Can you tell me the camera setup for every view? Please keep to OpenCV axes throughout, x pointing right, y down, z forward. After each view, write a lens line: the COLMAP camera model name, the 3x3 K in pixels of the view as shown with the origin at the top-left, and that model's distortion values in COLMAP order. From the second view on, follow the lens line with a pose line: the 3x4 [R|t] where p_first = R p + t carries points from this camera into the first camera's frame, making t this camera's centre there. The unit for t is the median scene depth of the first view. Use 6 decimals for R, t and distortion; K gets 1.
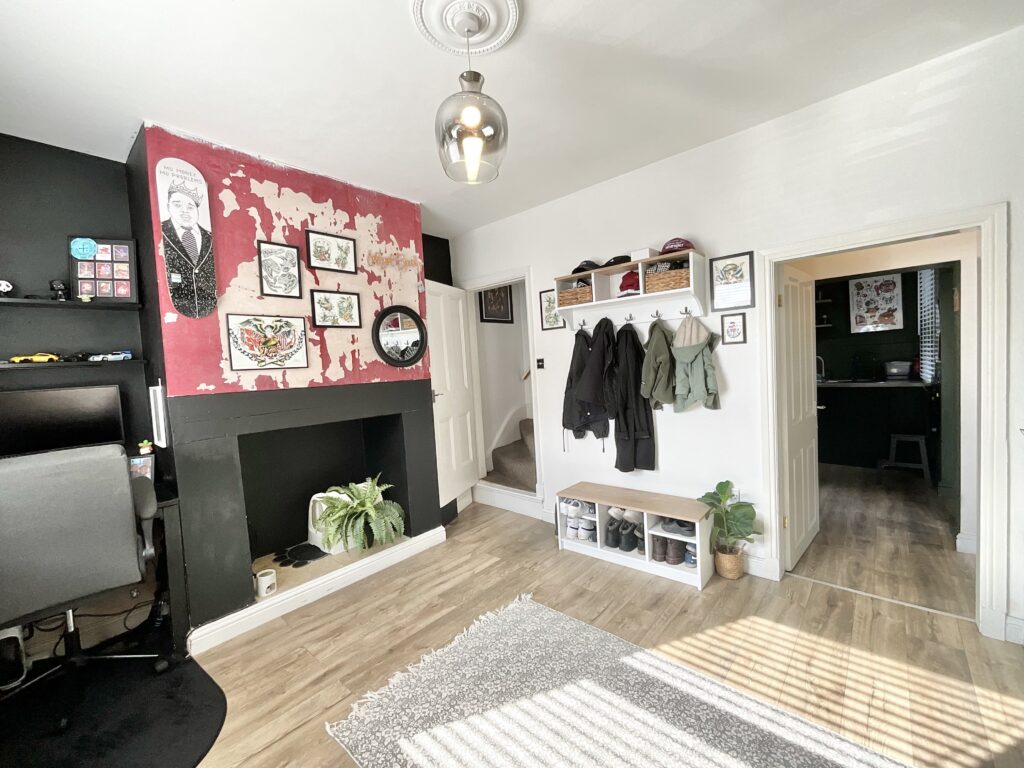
lens RADIAL K [[417.2, 0, 511.9], [0, 417.2, 383.4], [0, 0, 1]] dist [-0.000185, -0.000082]
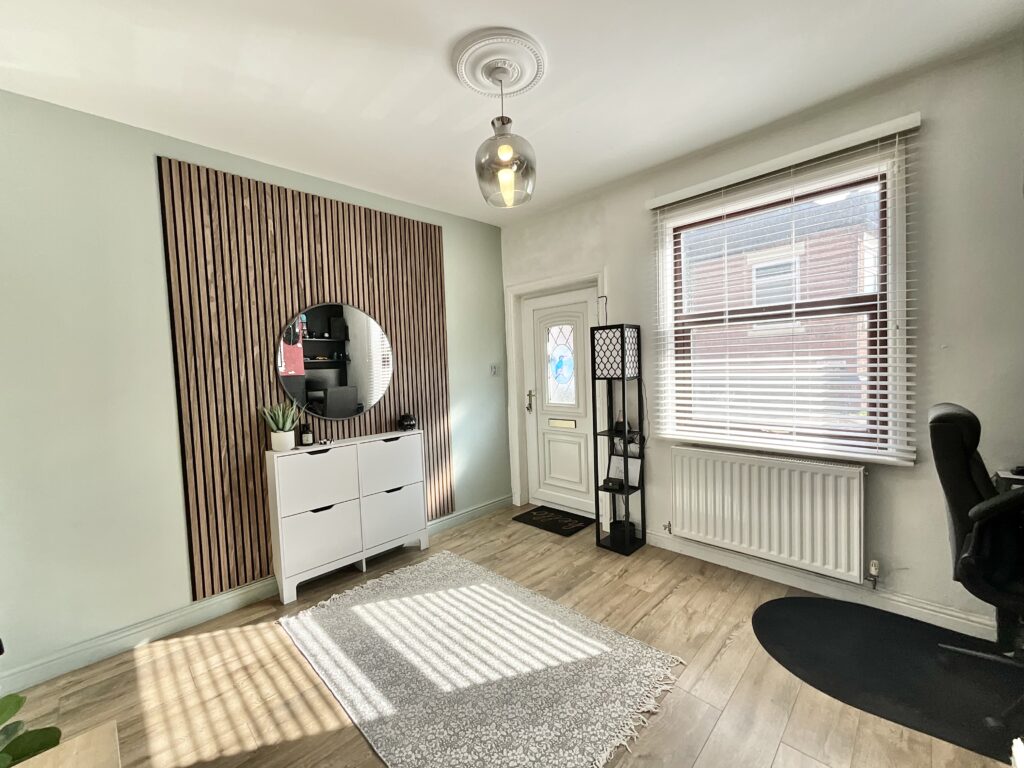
lens RADIAL K [[417.2, 0, 512.0], [0, 417.2, 383.4], [0, 0, 1]] dist [-0.000185, -0.000082]
pose [[-0.993922, 0.095309, 0.055088, -0.106752], [0.100194, 0.990514, 0.094037, -0.086904], [-0.045603, 0.098985, -0.994043, 1.965315]]
